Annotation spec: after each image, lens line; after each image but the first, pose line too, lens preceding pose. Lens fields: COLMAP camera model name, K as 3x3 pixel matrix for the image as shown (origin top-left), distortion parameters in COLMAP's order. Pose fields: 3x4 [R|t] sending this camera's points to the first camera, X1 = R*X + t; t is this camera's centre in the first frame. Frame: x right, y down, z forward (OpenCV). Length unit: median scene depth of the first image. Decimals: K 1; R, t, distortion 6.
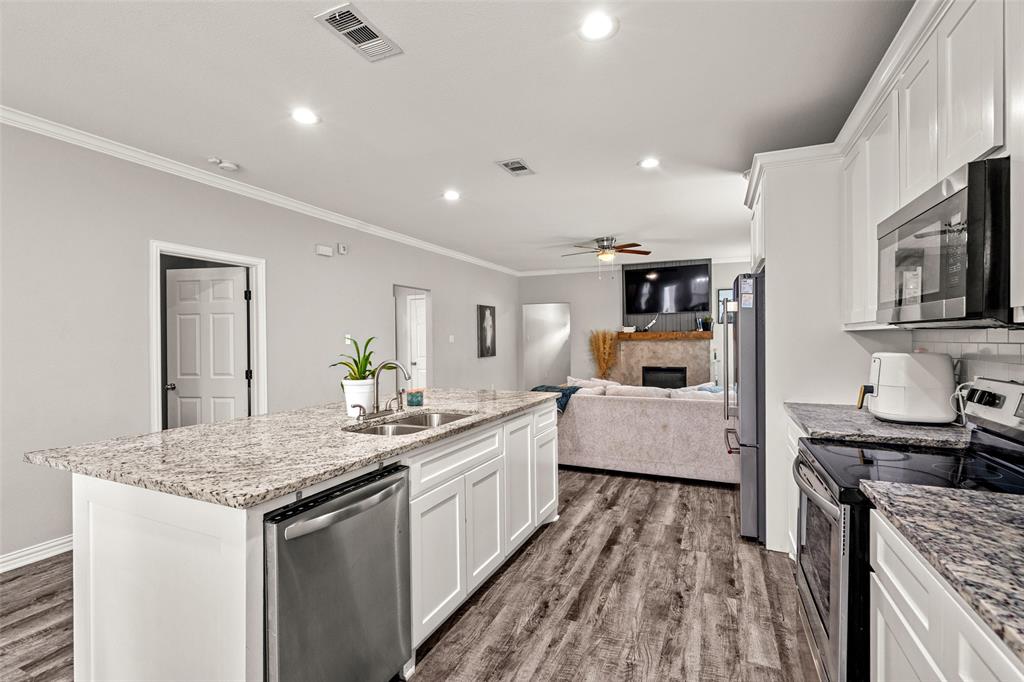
lens RADIAL K [[463.5, 0, 510.5], [0, 463.5, 342.9], [0, 0, 1]] dist [-0.002680, 0.002080]
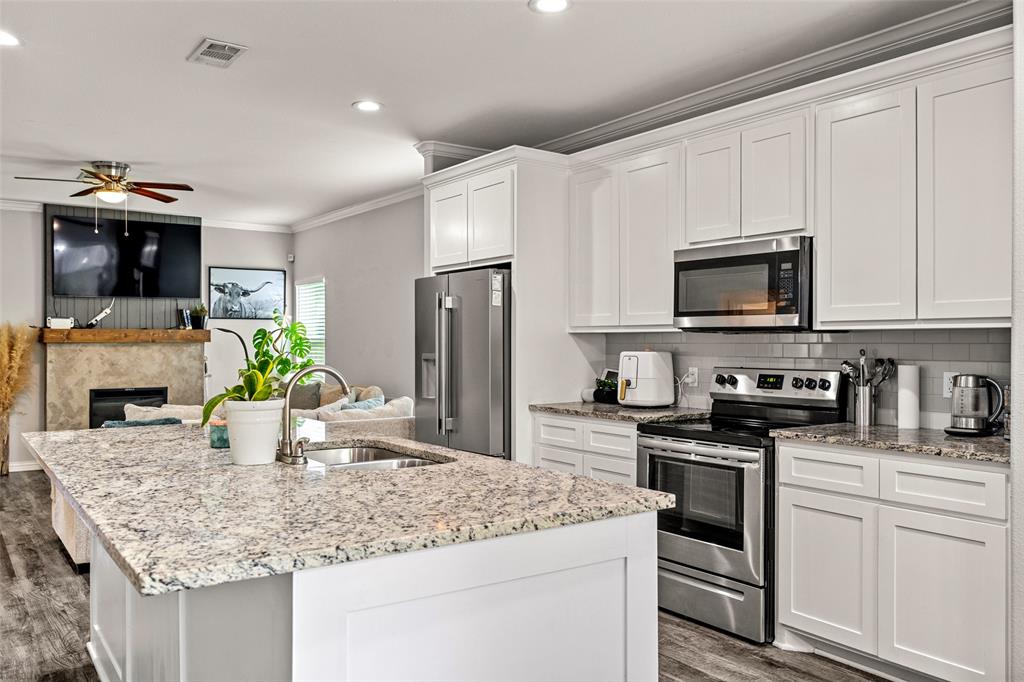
lens RADIAL K [[795.3, 0, 511.1], [0, 795.3, 340.2], [0, 0, 1]] dist [0.010673, -0.000267]
pose [[0.501793, 0.010752, 0.864921, -0.316132], [0.002161, 0.999904, -0.013684, 0.005323], [-0.864985, 0.008735, 0.501722, 0.067288]]
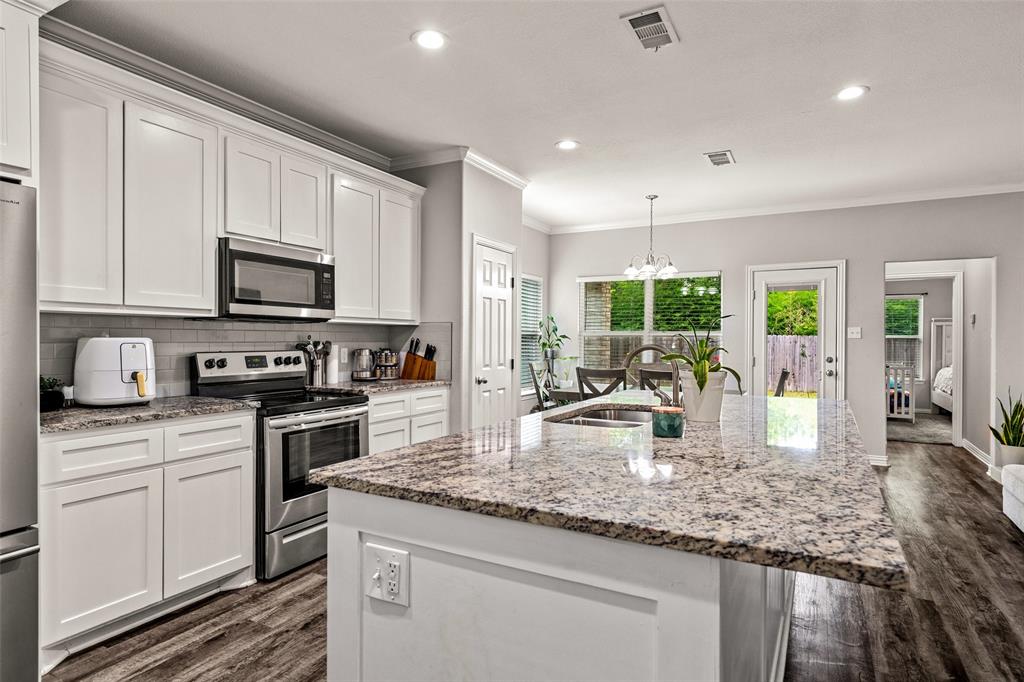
lens RADIAL K [[563.8, 0, 507.4], [0, 563.8, 341.1], [0, 0, 1]] dist [0.003888, 0.001057]
pose [[-0.996530, 0.004589, 0.083102, -0.026364], [0.005494, 0.999928, 0.010661, 0.005523], [-0.083047, 0.011081, -0.996484, 0.593576]]
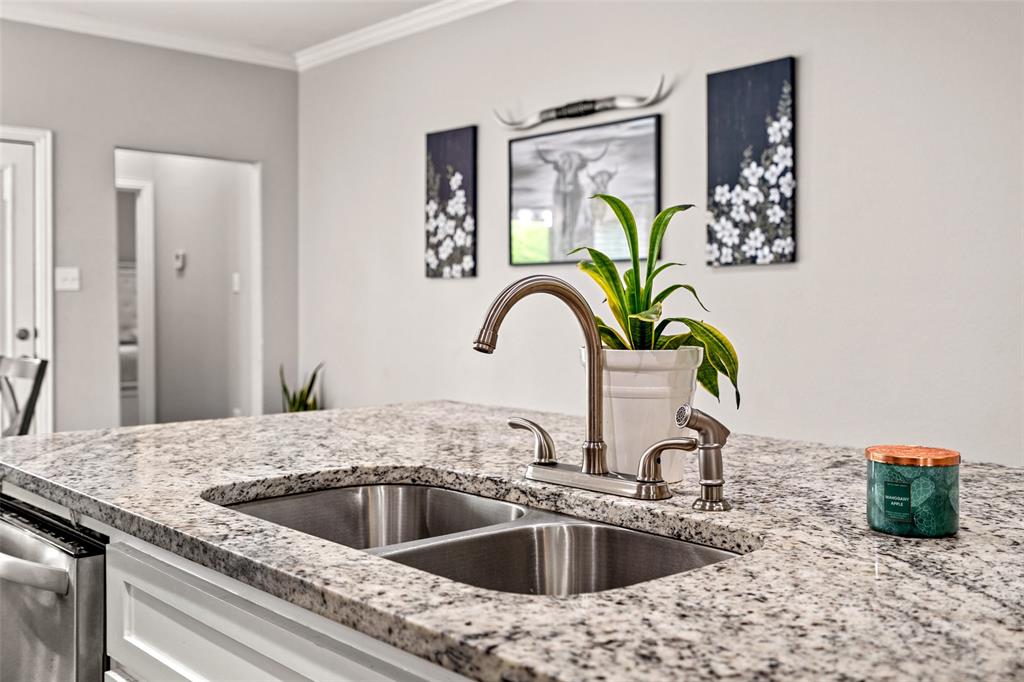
lens RADIAL K [[1019.4, 0, 514.3], [0, 1019.4, 311.8], [0, 0, 1]] dist [0.004592, 0.000000]
pose [[-0.394507, 0.016780, -0.918740, 0.084057], [-0.001004, 0.999825, 0.018692, 0.013605], [0.918893, 0.008296, -0.394421, 0.361316]]
